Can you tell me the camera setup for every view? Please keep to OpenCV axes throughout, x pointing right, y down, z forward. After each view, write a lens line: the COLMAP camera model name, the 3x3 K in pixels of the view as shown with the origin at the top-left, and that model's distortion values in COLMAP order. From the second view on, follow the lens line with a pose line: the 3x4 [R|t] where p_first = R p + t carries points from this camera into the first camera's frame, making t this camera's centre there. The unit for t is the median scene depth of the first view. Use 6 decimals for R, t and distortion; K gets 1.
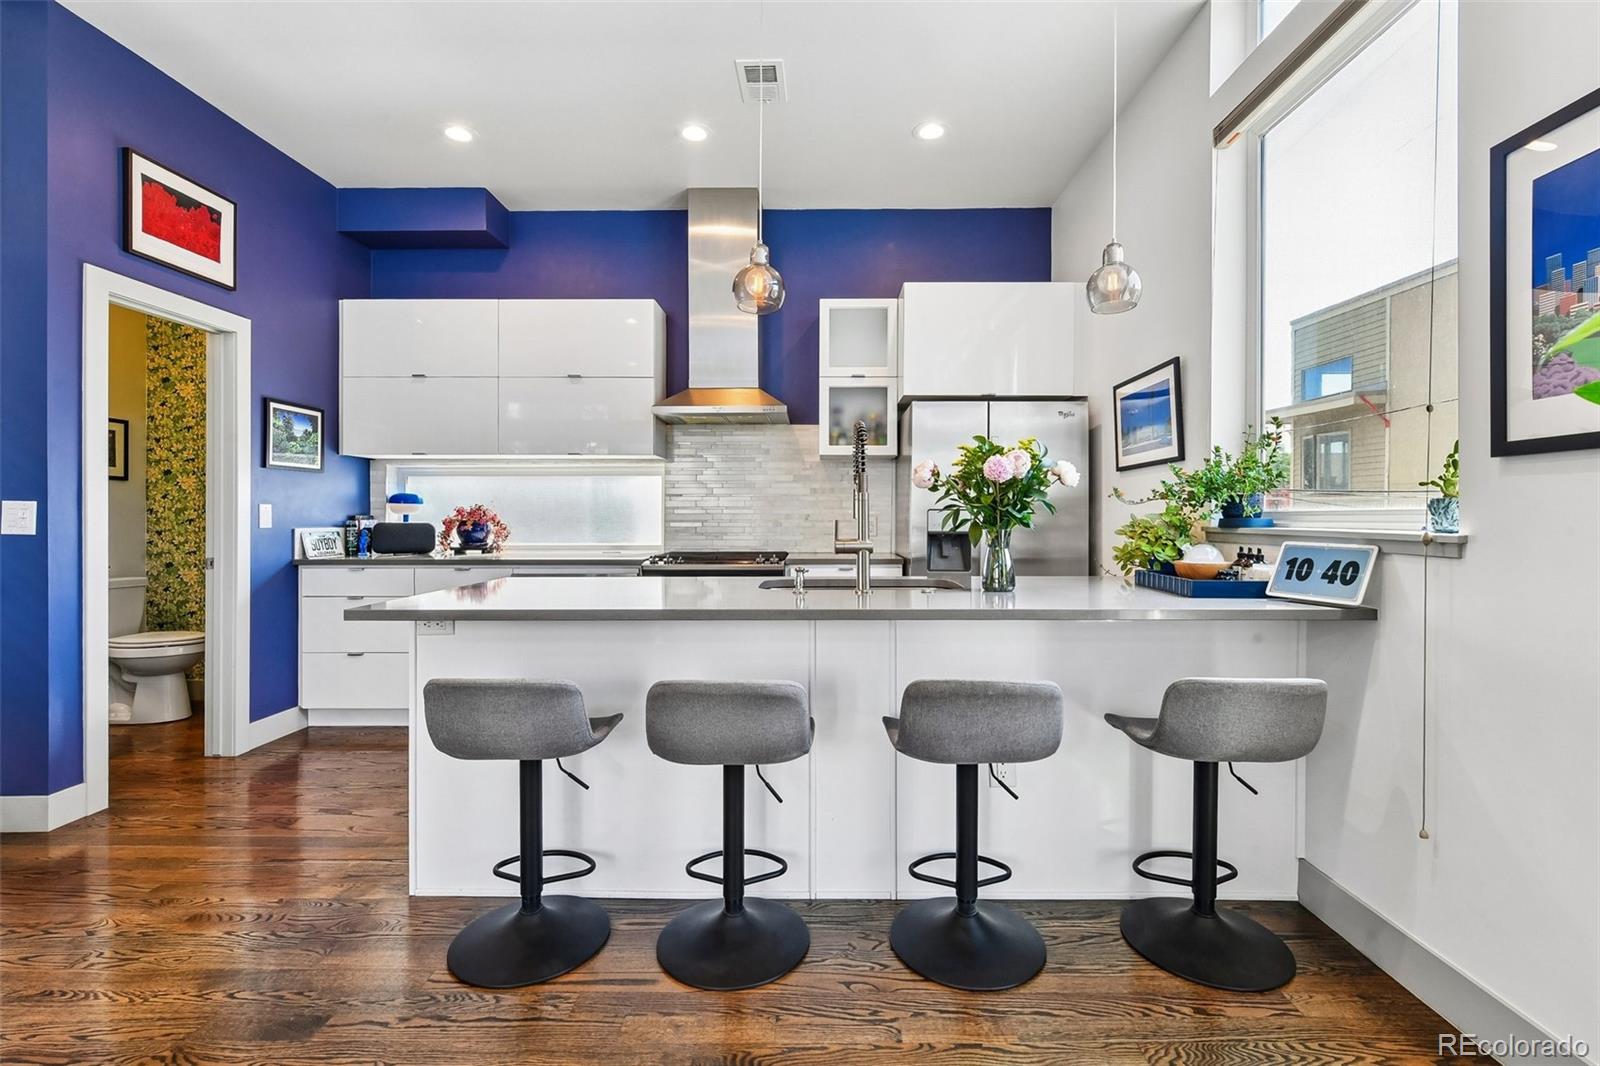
lens RADIAL K [[692.7, 0, 820.9], [0, 692.7, 523.1], [0, 0, 1]] dist [-0.011854, 0.000130]
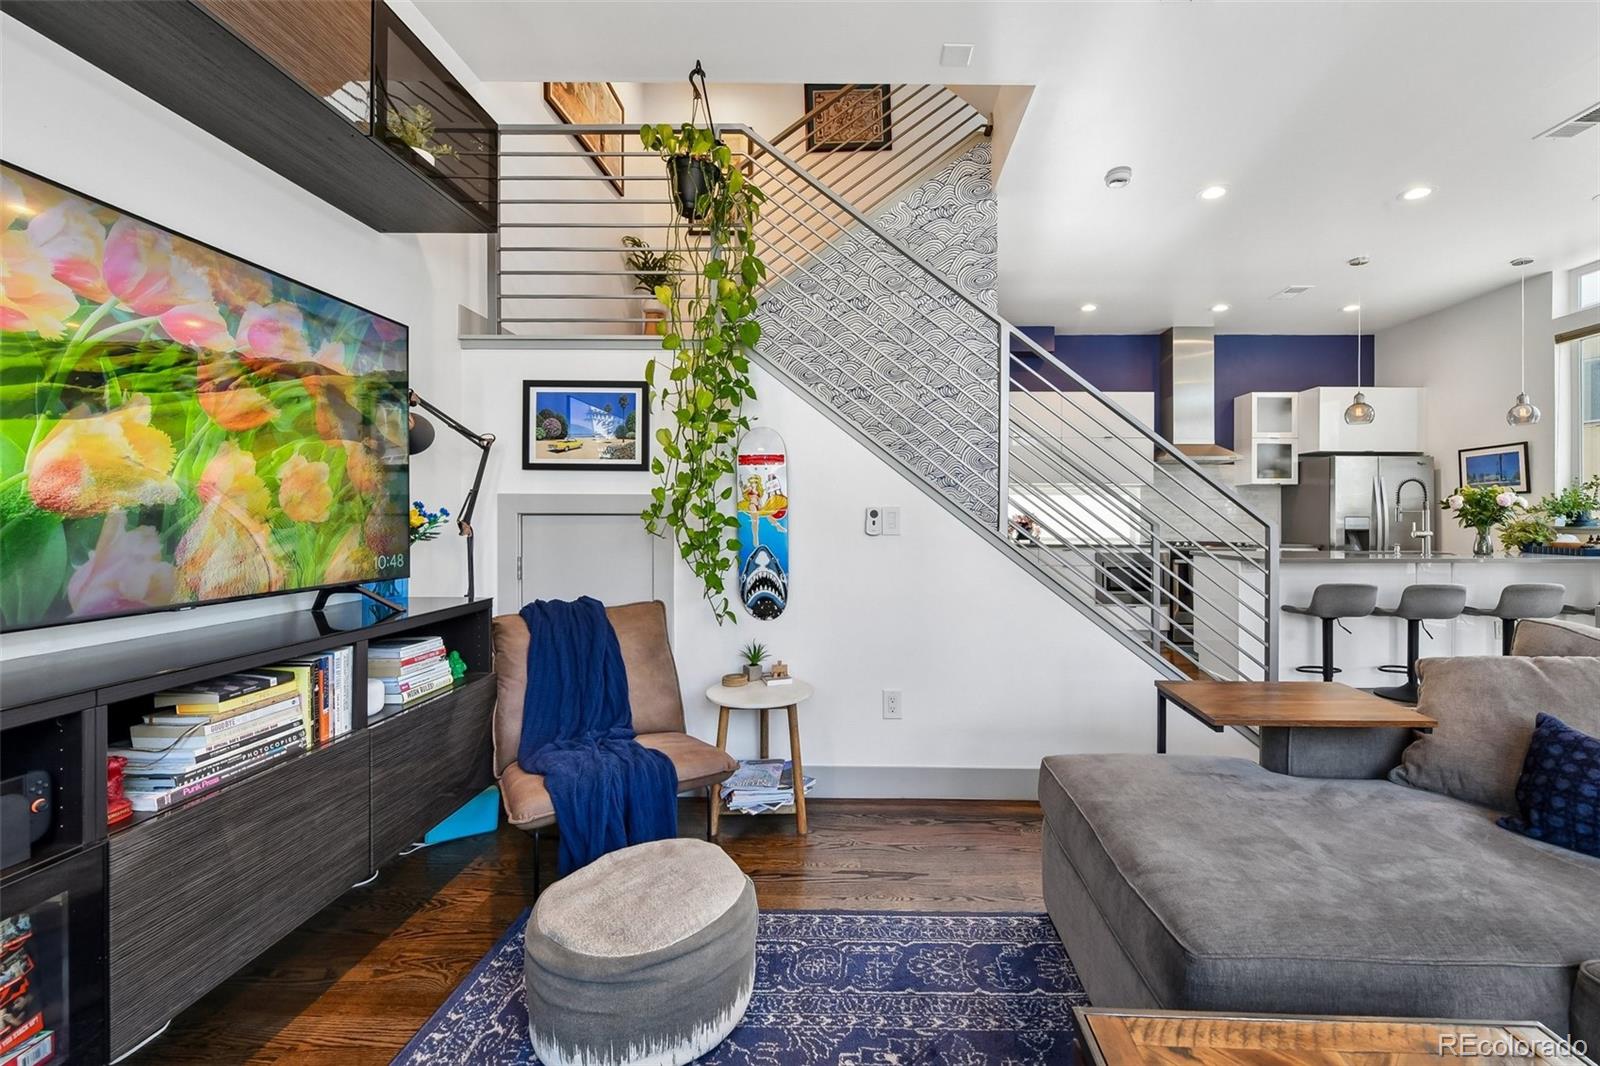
lens RADIAL K [[659.6, 0, 857.4], [0, 659.6, 516.3], [0, 0, 1]] dist [0.002187, -0.004987]
pose [[0.999920, 0.002612, -0.012386, -0.945752], [-0.002771, 0.999914, -0.012835, 0.004144], [0.012352, 0.012868, 0.999841, -0.623820]]
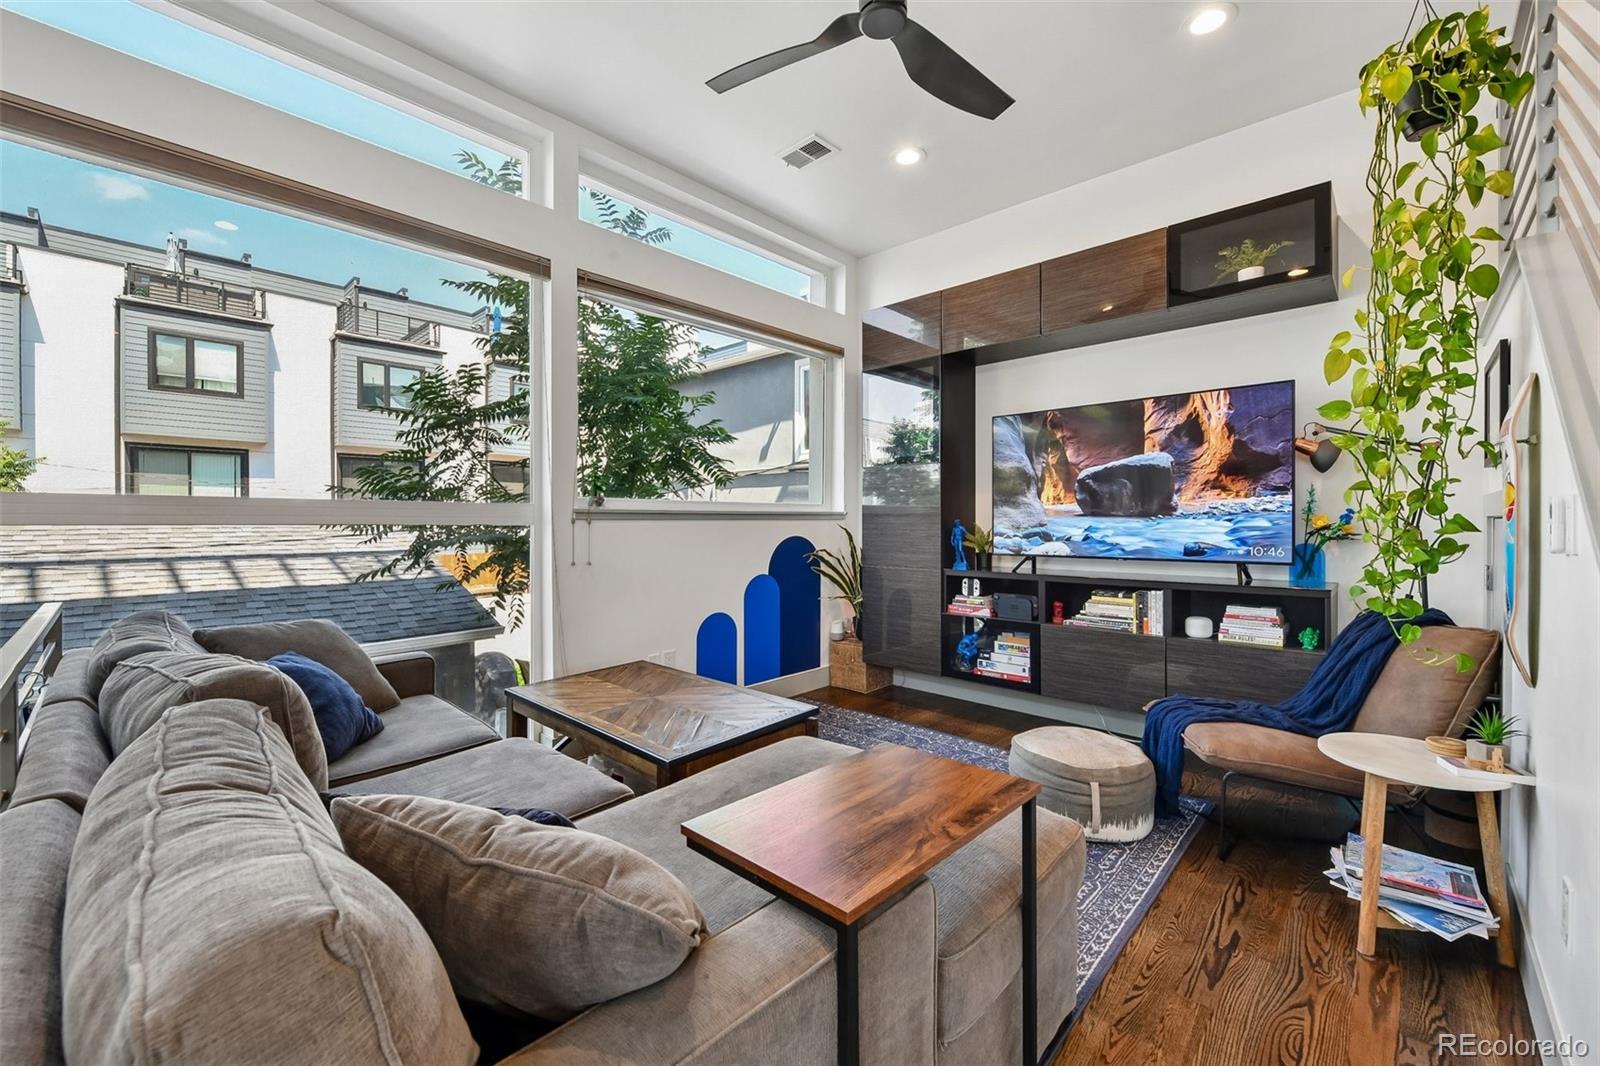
lens RADIAL K [[643.0, 0, 806.1], [0, 643.0, 527.0], [0, 0, 1]] dist [0.000753, -0.004133]
pose [[-0.685236, 0.005838, -0.728298, -0.437940], [-0.009539, 0.999810, 0.016989, -0.001227], [0.728259, 0.018588, -0.685050, -0.000844]]
